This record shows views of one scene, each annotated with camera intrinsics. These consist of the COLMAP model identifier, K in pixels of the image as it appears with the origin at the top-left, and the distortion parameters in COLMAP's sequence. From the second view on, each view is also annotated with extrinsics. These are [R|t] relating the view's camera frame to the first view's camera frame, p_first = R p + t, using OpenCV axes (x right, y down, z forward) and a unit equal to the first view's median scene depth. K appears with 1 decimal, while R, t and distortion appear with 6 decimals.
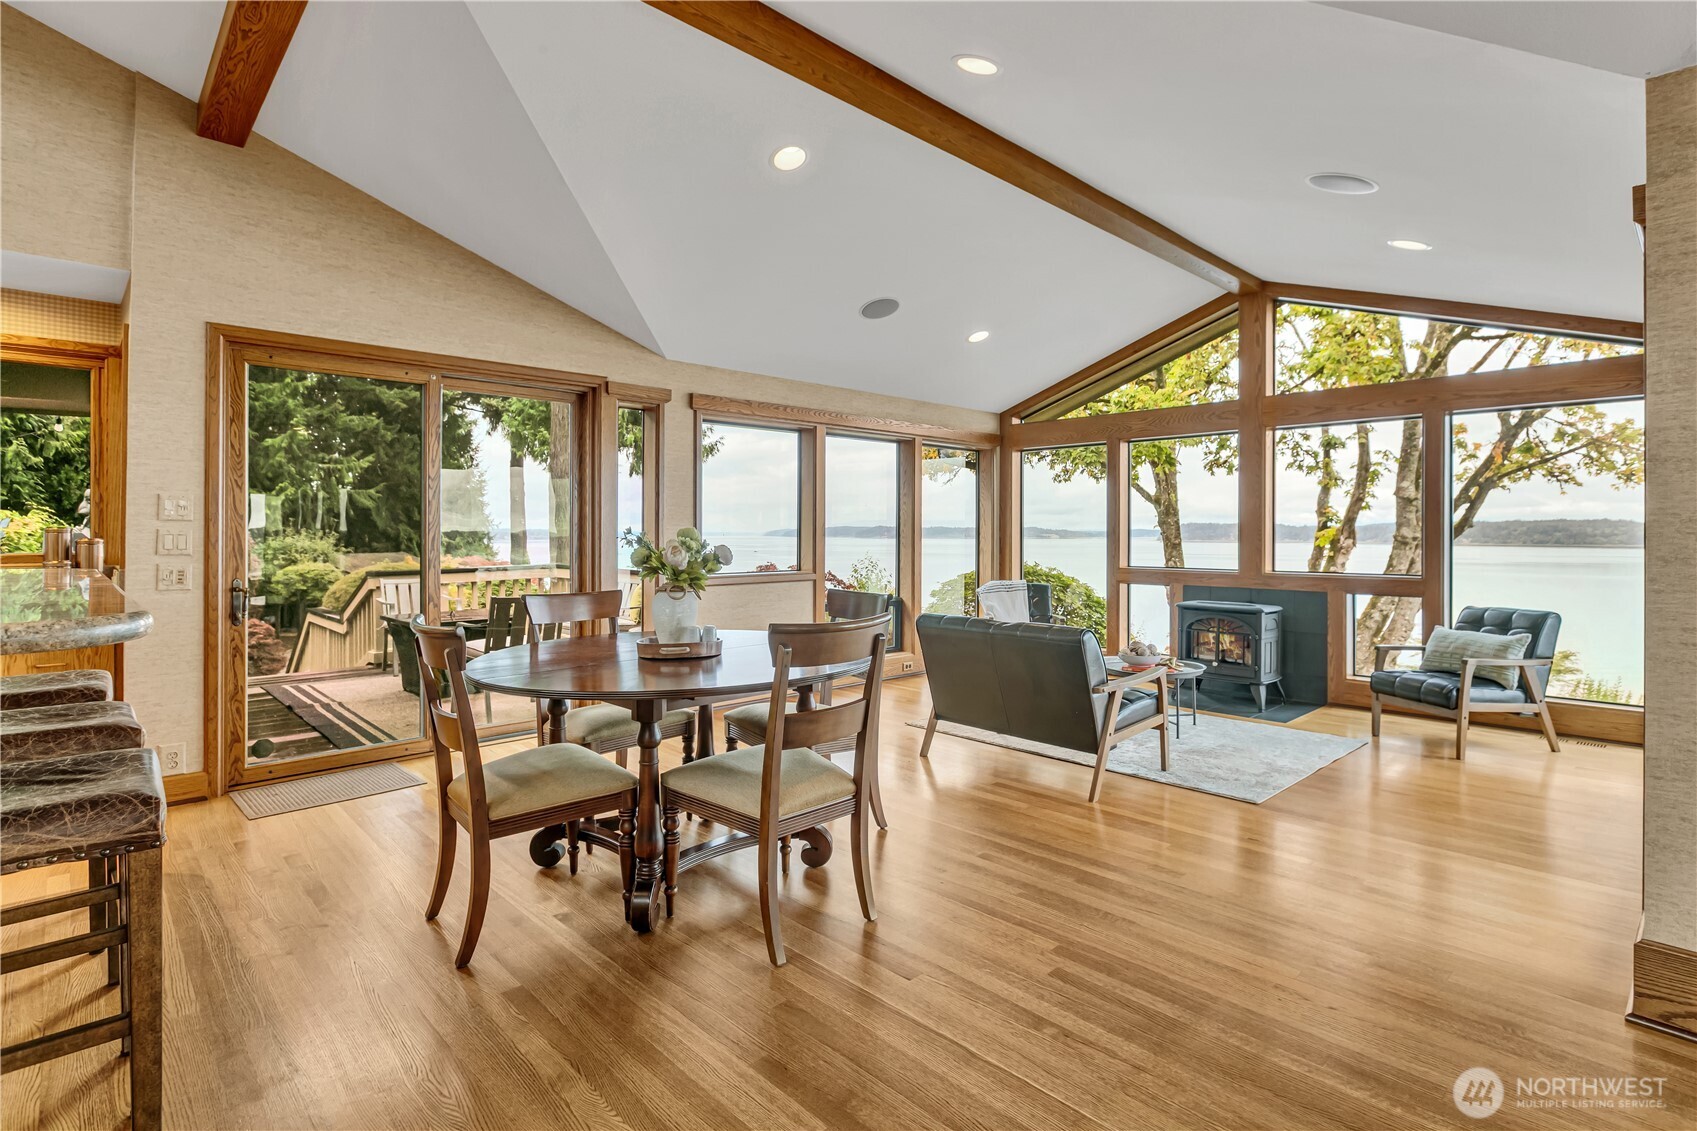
lens RADIAL K [[828.2, 0, 840.7], [0, 828.2, 531.4], [0, 0, 1]] dist [0.005619, -0.000844]
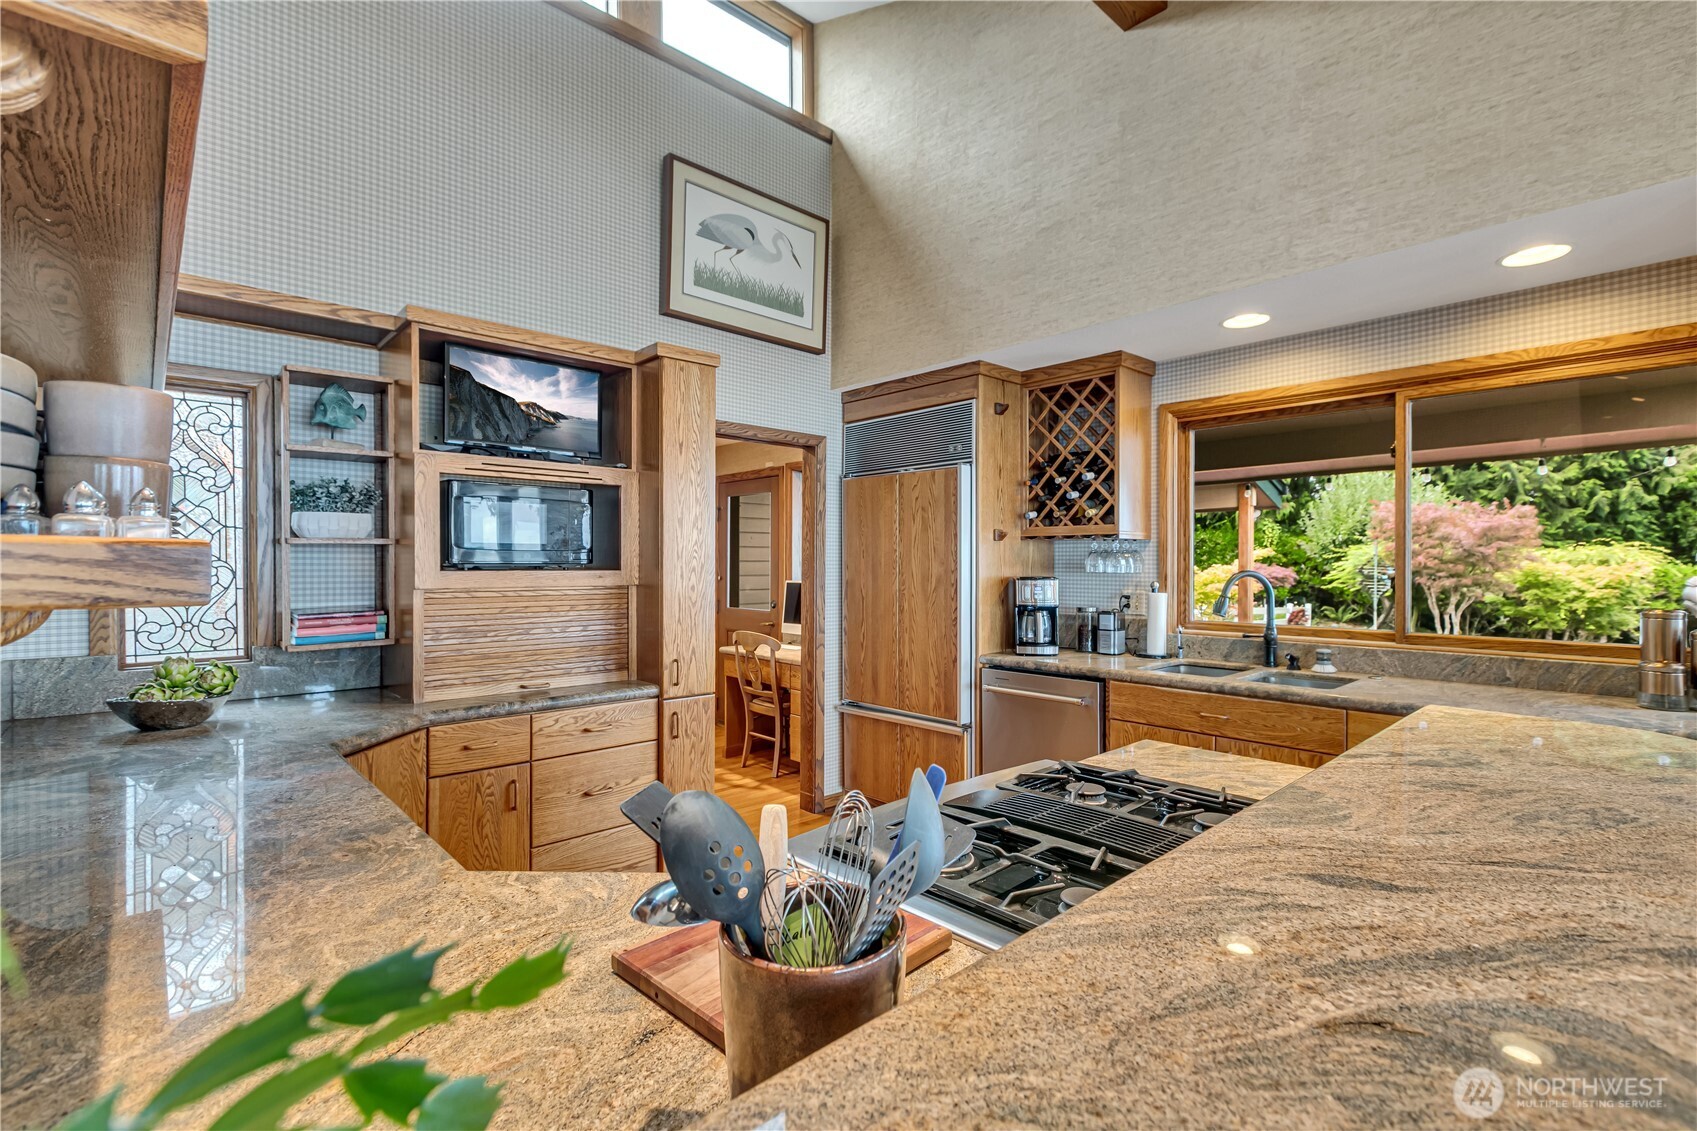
lens RADIAL K [[774.0, 0, 861.6], [0, 774.0, 563.5], [0, 0, 1]] dist [0.003328, -0.000593]
pose [[0.007262, 0.000605, -0.999973, -0.184276], [-0.003498, 0.999994, 0.000579, -0.022358], [0.999968, 0.003494, 0.007264, 0.200694]]
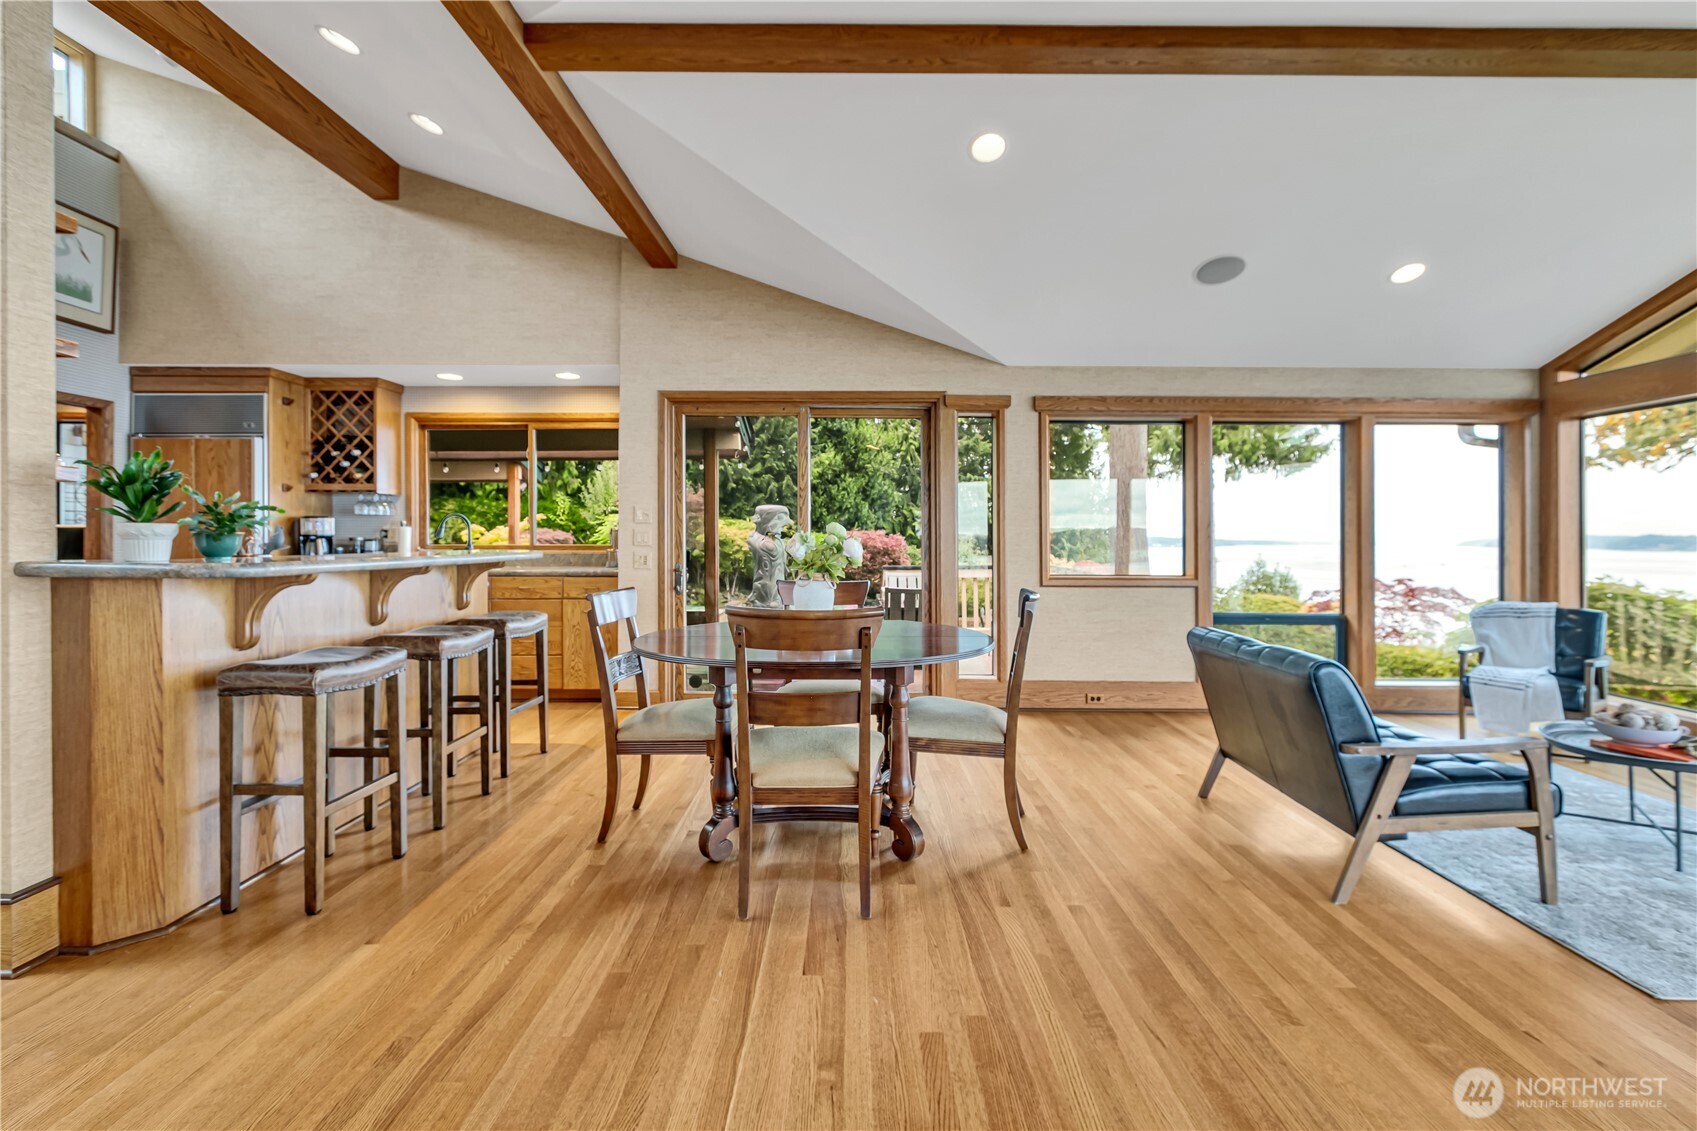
lens RADIAL K [[774.0, 0, 845.6], [0, 774.0, 541.7], [0, 0, 1]] dist [0.003328, -0.000593]
pose [[0.728100, 0.006888, -0.685436, 0.236600], [-0.004726, 0.999976, 0.005029, 0.006400], [0.685454, -0.000422, 0.728116, 0.114988]]
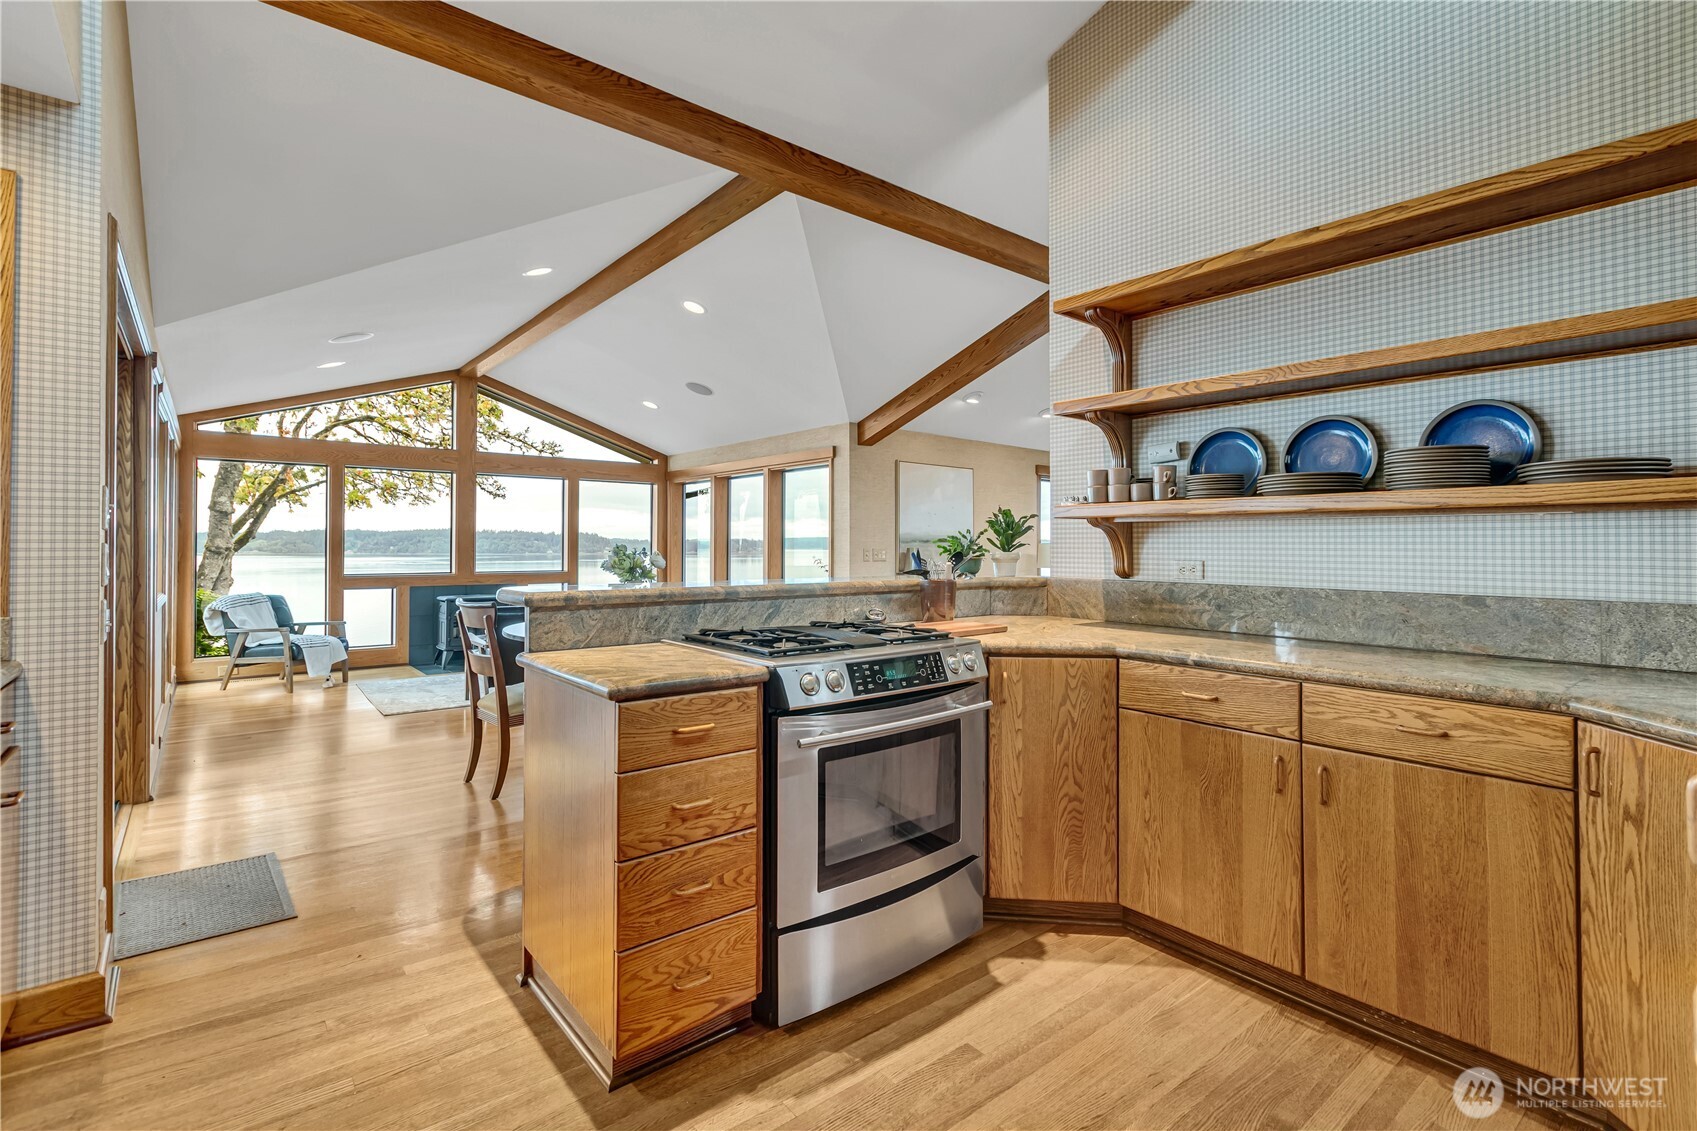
lens RADIAL K [[791.1, 0, 876.6], [0, 791.1, 533.1], [0, 0, 1]] dist [0.001060, 0.000134]
pose [[0.050539, 0.015327, 0.998604, -0.732135], [-0.006093, 0.999868, -0.015038, -0.002928], [-0.998704, -0.005324, 0.050625, 0.180587]]
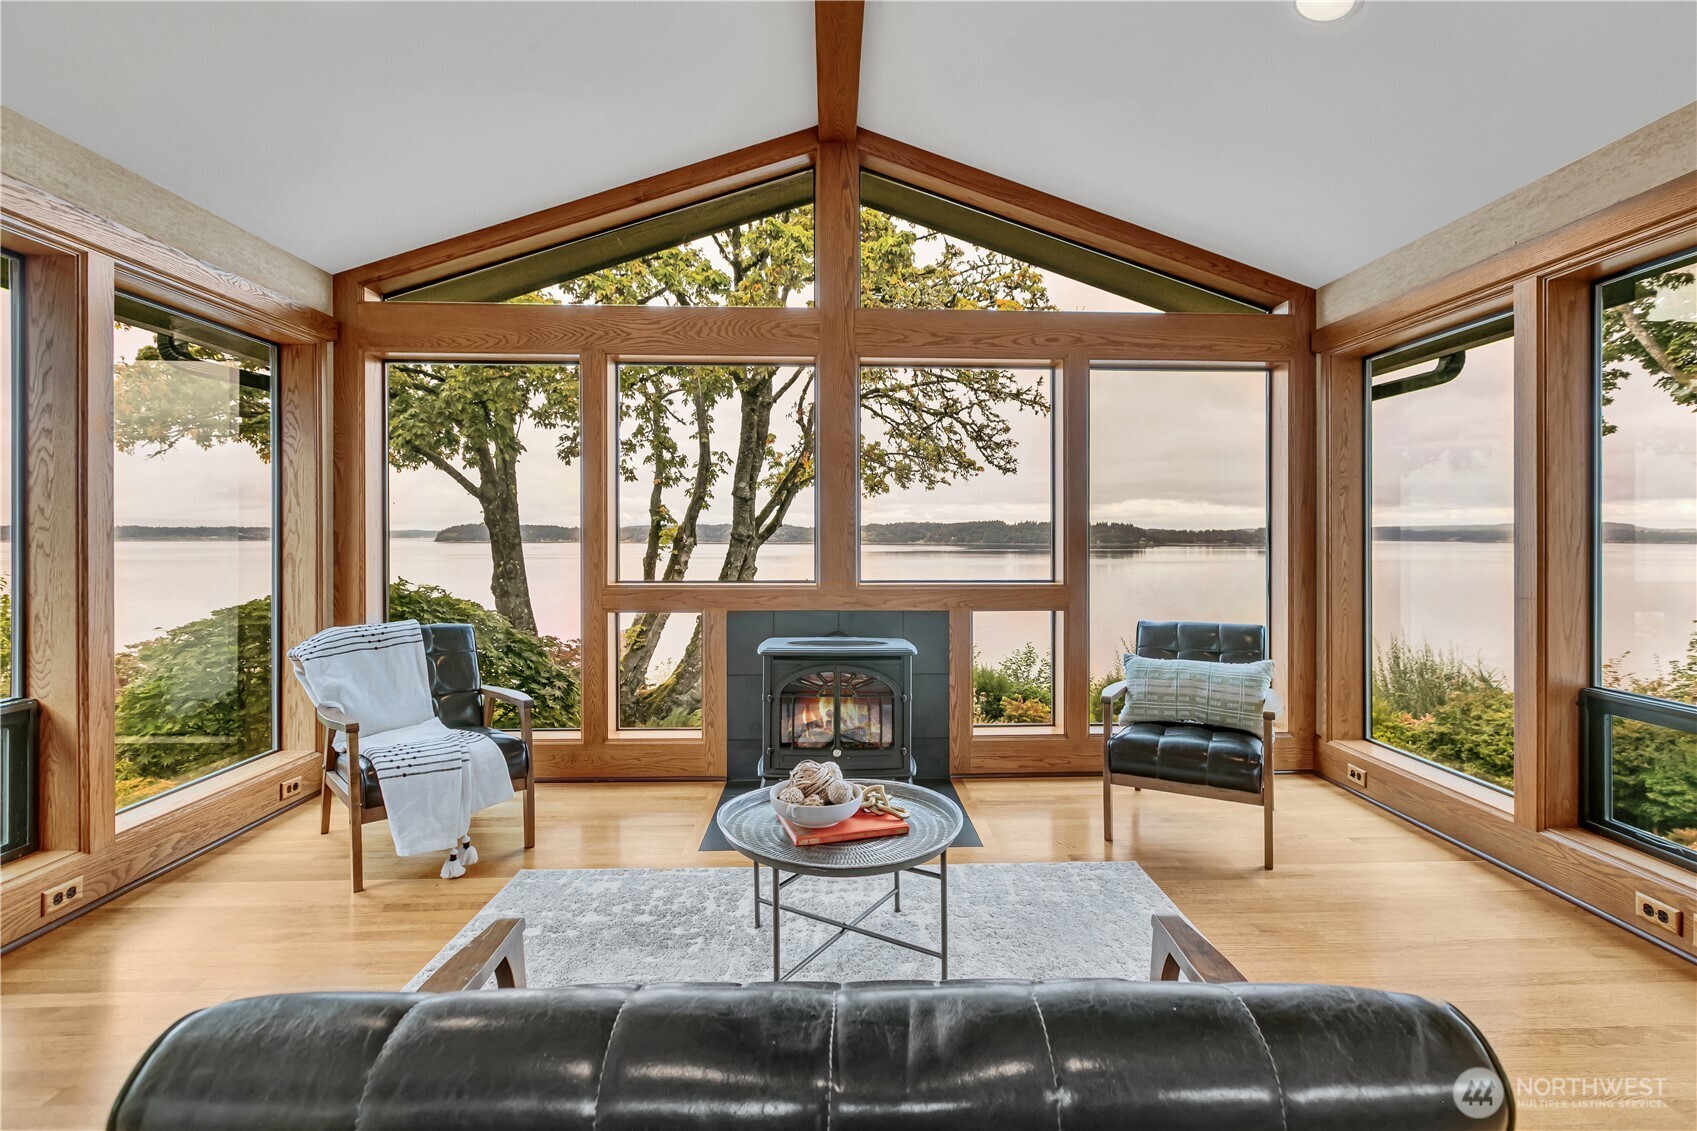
lens RADIAL K [[791.1, 0, 875.1], [0, 791.1, 538.1], [0, 0, 1]] dist [0.001060, 0.000134]
pose [[0.644200, -0.003725, 0.764848, 0.045268], [-0.002359, 0.999974, 0.006858, 0.007651], [-0.764854, -0.006222, 0.644174, 0.504786]]
